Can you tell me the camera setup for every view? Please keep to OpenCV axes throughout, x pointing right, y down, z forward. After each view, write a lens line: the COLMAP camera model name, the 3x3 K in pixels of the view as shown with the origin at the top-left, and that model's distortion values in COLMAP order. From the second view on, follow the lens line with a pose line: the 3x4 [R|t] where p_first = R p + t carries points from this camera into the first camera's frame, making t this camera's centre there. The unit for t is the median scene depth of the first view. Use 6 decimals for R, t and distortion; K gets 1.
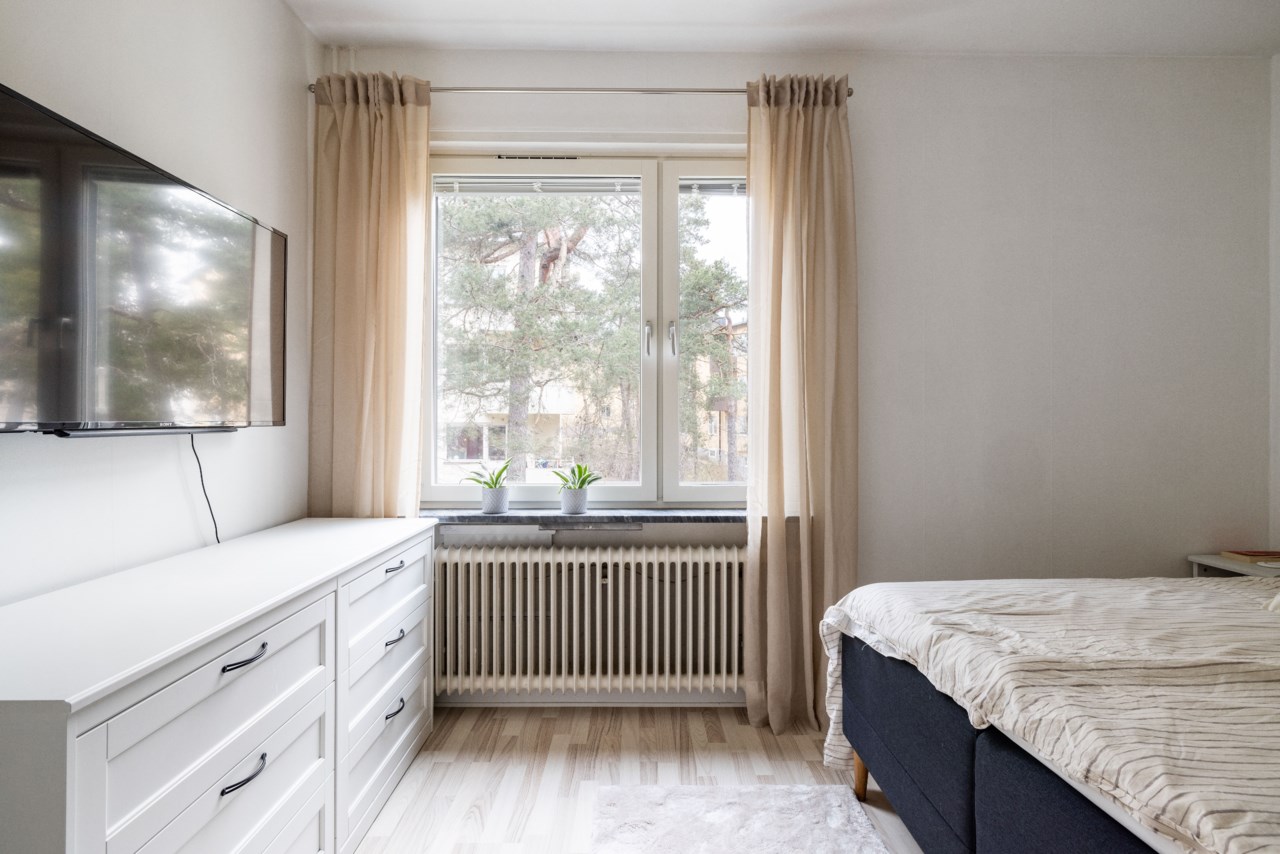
lens RADIAL K [[636.5, 0, 640.3], [0, 636.5, 424.0], [0, 0, 1]] dist [-0.005003, 0.001021]
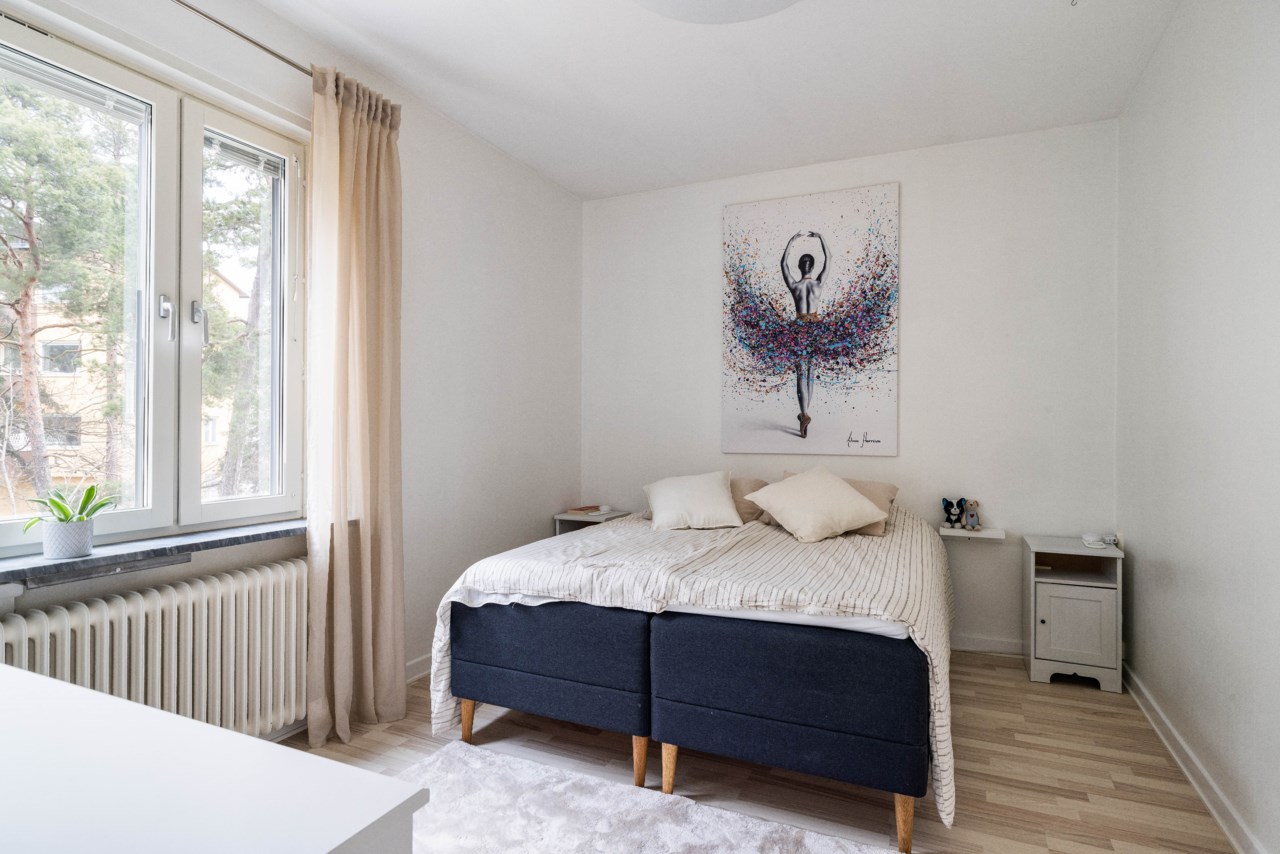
lens RADIAL K [[666.6, 0, 634.9], [0, 666.6, 425.5], [0, 0, 1]] dist [0.003899, 0.001123]
pose [[0.446964, 0.003560, 0.894545, -0.501487], [-0.001247, 0.999994, -0.003356, -0.000804], [-0.894551, 0.000384, 0.446965, 0.132979]]
